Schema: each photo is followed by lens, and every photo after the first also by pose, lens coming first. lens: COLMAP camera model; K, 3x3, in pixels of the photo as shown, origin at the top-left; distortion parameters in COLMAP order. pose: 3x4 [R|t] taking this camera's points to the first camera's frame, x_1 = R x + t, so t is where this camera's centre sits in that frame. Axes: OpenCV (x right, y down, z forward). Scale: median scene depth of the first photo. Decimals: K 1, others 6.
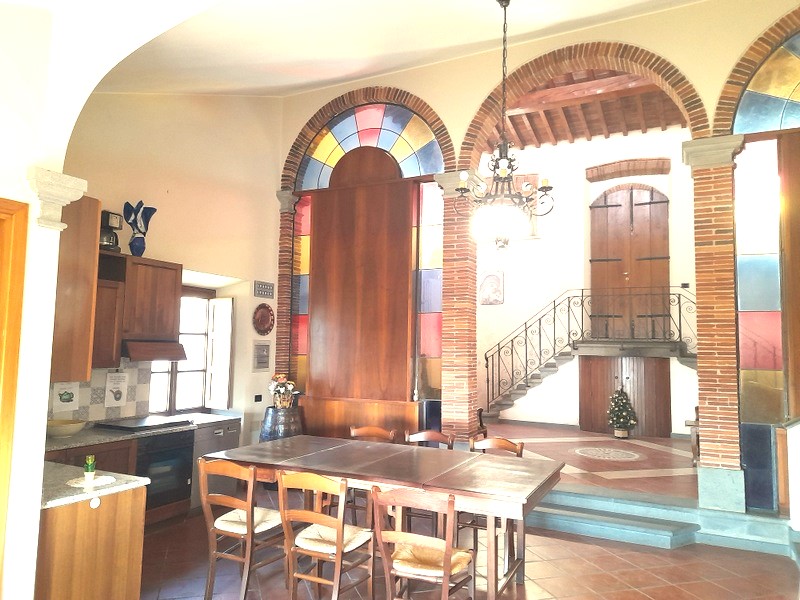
lens RADIAL K [[577.8, 0, 396.8], [0, 577.8, 304.4], [0, 0, 1]] dist [0.080331, -0.074443]
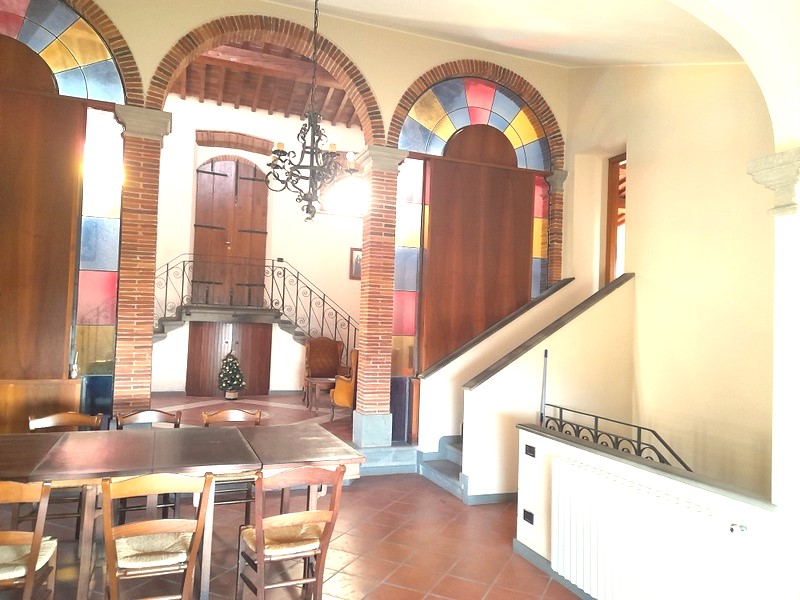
lens RADIAL K [[577.8, 0, 394.1], [0, 577.8, 305.2], [0, 0, 1]] dist [0.080331, -0.074443]
pose [[0.677916, 0.030585, 0.734503, -0.259294], [-0.078748, 0.996407, 0.031190, 0.004002], [-0.730910, -0.078985, 0.677888, 0.114959]]
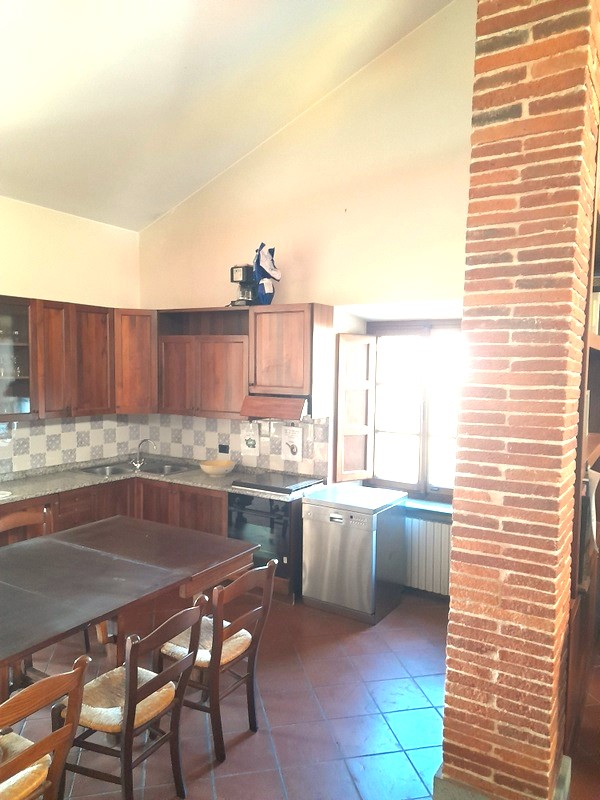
lens RADIAL K [[577.8, 0, 298.2], [0, 577.8, 403.2], [0, 0, 1]] dist [0.080331, -0.074443]
pose [[-0.087443, 0.045174, -0.995145, 0.370803], [0.059421, 0.997429, 0.040056, 0.031389], [0.994396, -0.055630, -0.089902, 0.857806]]
